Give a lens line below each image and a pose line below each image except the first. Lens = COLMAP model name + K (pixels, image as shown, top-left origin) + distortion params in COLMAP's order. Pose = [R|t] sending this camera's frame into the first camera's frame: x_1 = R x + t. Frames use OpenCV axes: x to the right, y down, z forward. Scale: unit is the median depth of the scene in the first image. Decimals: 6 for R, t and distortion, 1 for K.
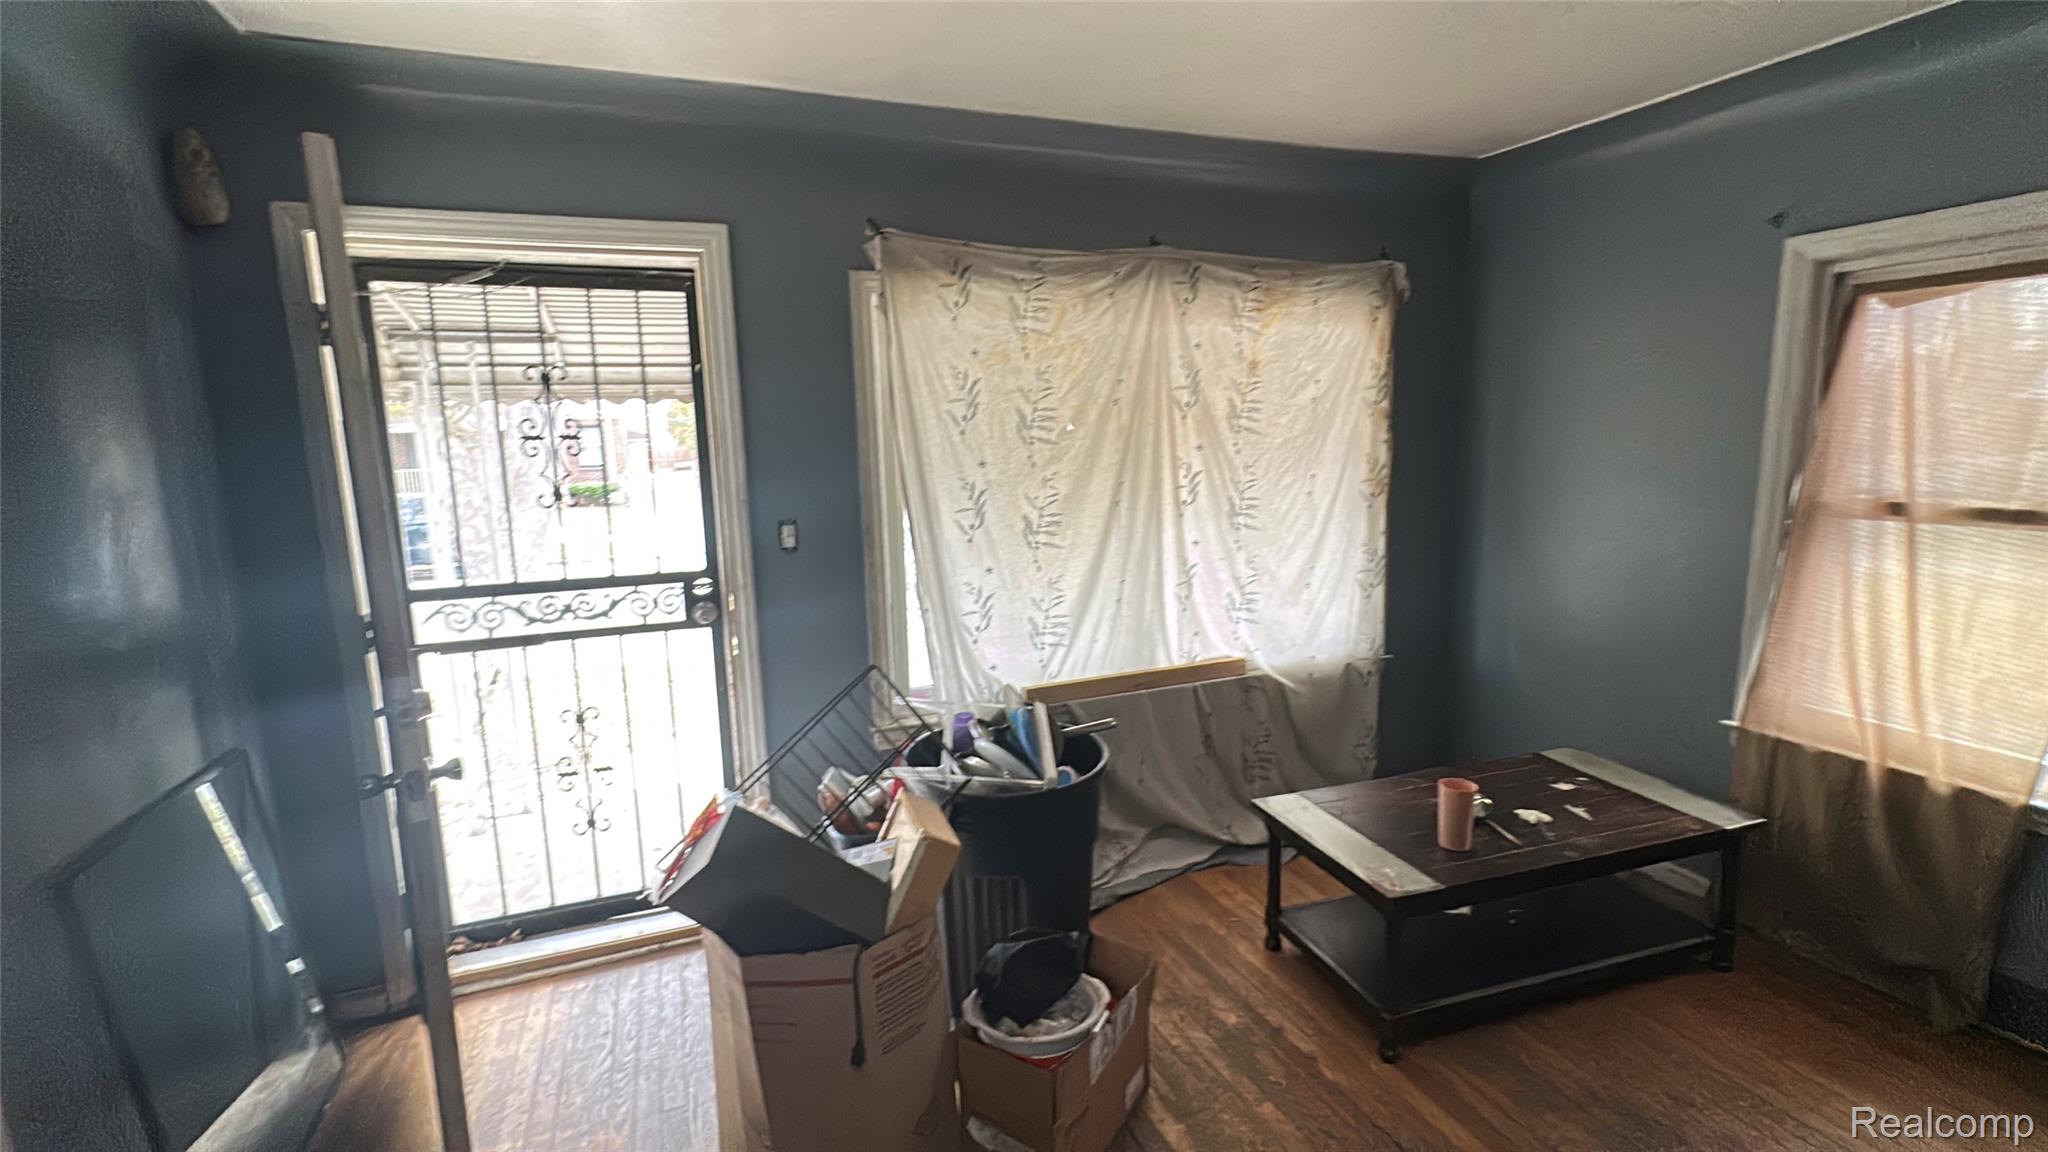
lens RADIAL K [[909.8, 0, 1024.0], [0, 909.8, 576.0], [0, 0, 1]] dist [0.000036, 0.000609]
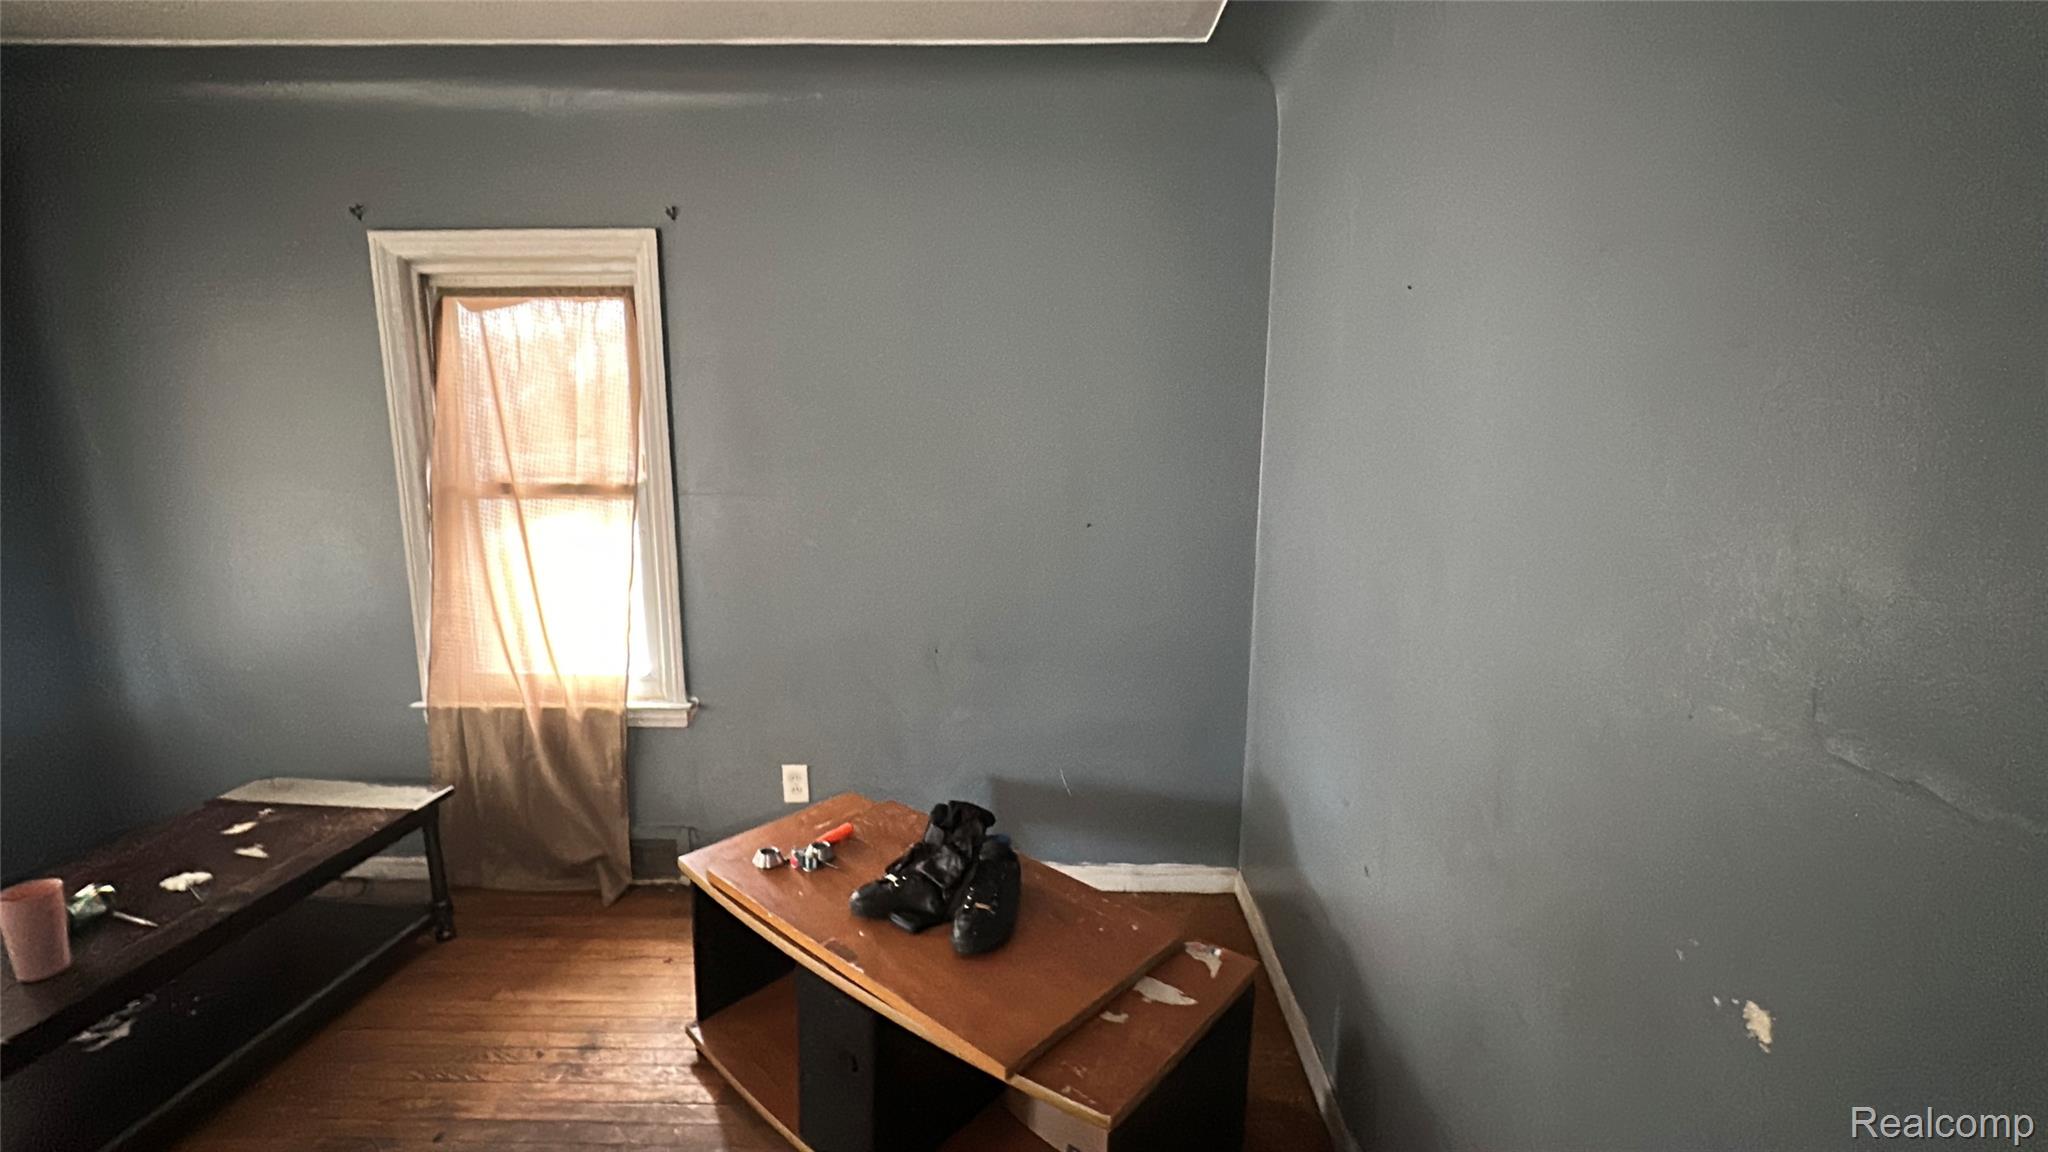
lens RADIAL K [[909.8, 0, 1024.0], [0, 909.8, 576.0], [0, 0, 1]] dist [0.000036, 0.000609]
pose [[0.383403, -0.140270, 0.912867, 0.134788], [0.136614, 0.986140, 0.094151, 0.016566], [-0.913421, 0.088612, 0.397252, -0.049281]]
